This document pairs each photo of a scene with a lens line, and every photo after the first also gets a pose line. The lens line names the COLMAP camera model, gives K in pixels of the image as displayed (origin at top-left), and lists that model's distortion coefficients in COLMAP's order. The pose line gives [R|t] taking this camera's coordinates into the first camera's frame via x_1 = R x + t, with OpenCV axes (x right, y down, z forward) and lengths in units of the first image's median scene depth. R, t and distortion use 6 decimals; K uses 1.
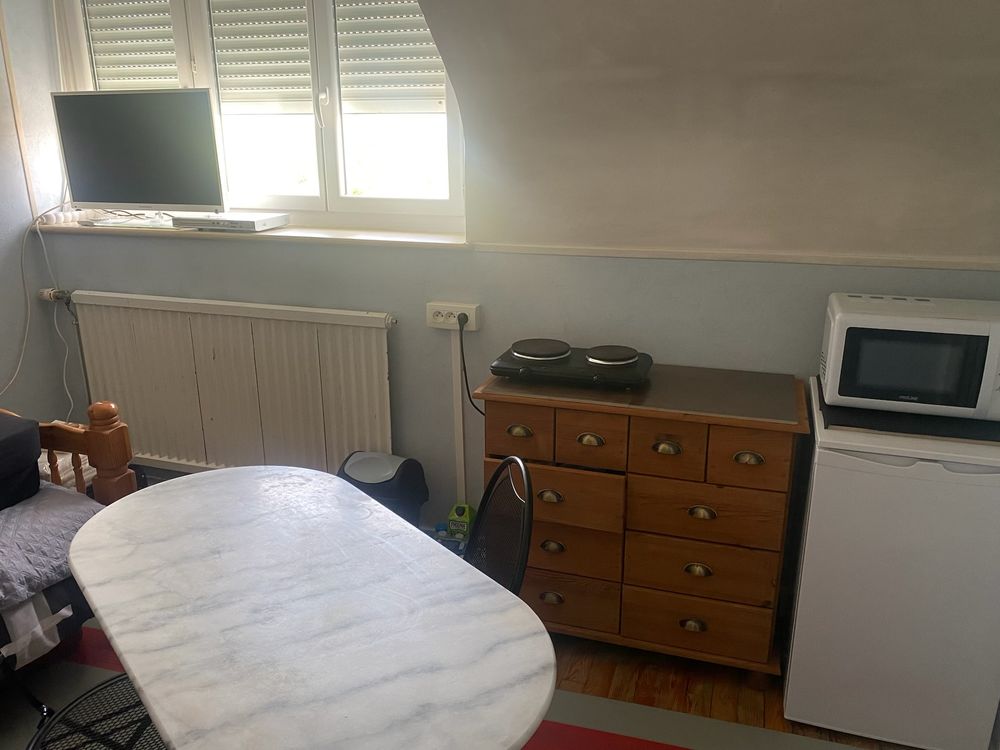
lens RADIAL K [[780.1, 0, 500.0], [0, 780.1, 375.0], [0, 0, 1]] dist [0.001013, 0.004008]
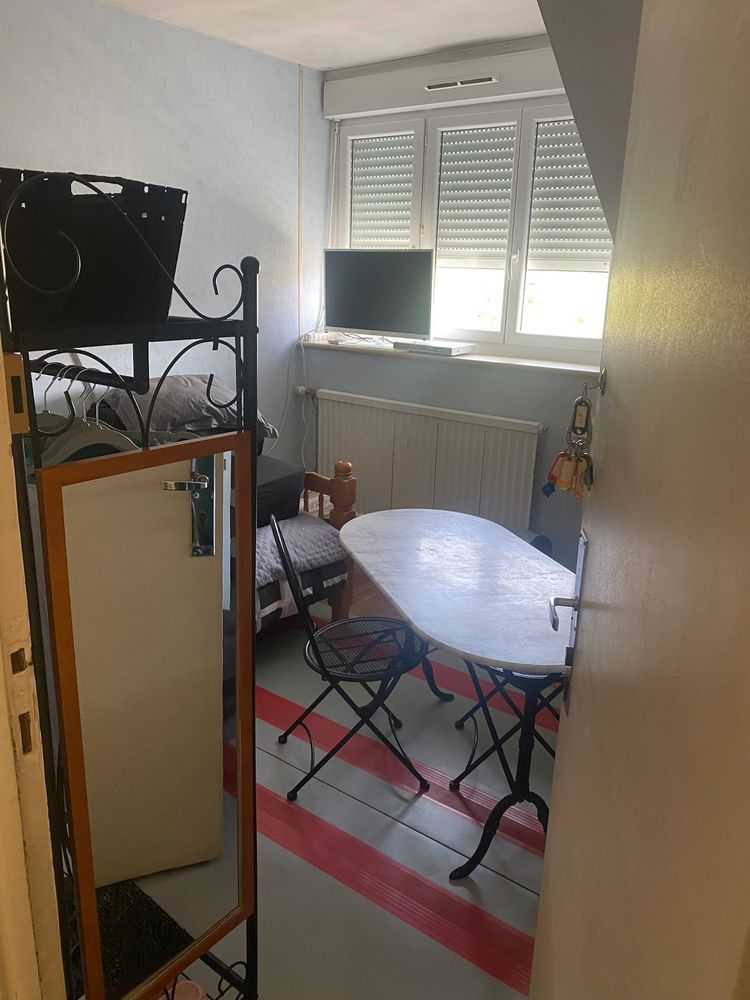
lens RADIAL K [[775.2, 0, 375.0], [0, 775.2, 500.0], [0, 0, 1]] dist [0.135343, -0.001116]
pose [[0.942506, 0.123072, -0.310701, 0.019015], [-0.126733, 0.991901, 0.008462, 0.072780], [0.309226, 0.031400, 0.950470, -0.333715]]
